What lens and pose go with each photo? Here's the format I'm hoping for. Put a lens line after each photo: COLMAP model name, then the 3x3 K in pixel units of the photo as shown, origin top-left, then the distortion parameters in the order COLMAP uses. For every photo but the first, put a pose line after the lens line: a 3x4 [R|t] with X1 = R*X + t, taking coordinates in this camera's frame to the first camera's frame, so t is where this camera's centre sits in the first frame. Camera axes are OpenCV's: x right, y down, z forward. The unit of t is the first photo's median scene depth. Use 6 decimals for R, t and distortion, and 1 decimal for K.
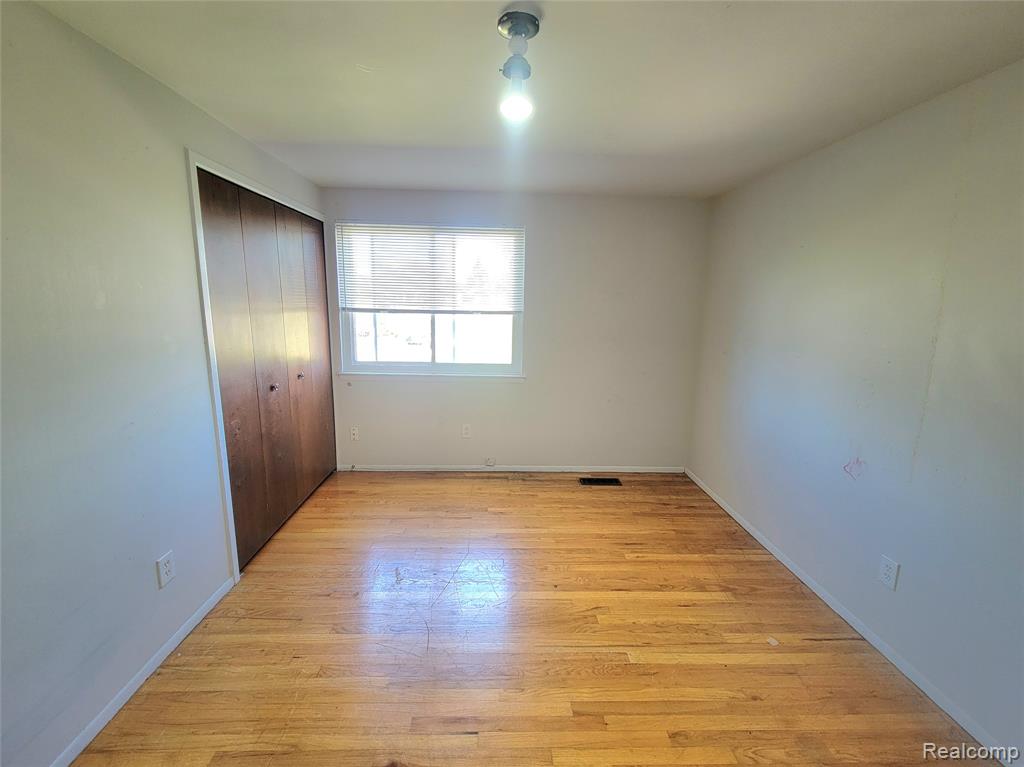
lens RADIAL K [[434.1, 0, 512.0], [0, 434.1, 383.5], [0, 0, 1]] dist [0.001296, 0.000035]
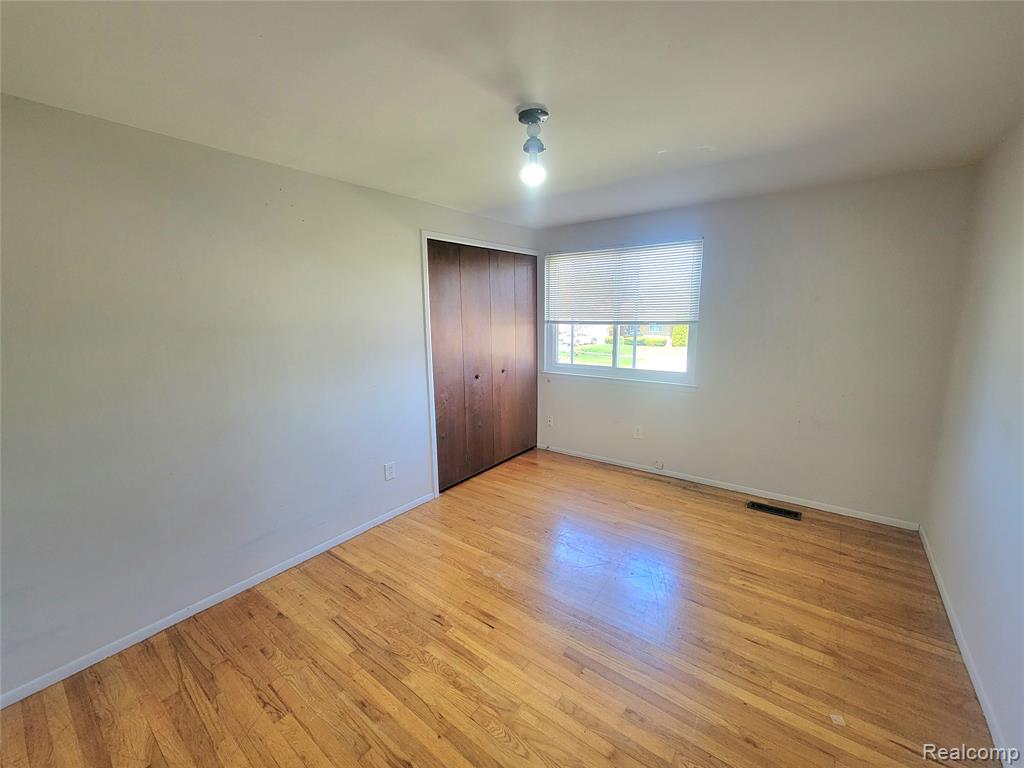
lens RADIAL K [[415.1, 0, 512.0], [0, 415.1, 384.0], [0, 0, 1]] dist [-0.000513, -0.000166]
pose [[0.778082, 0.077490, -0.623365, 0.338871], [-0.088325, 0.995999, 0.013565, 0.004135], [0.621923, 0.044504, 0.781813, -0.013347]]
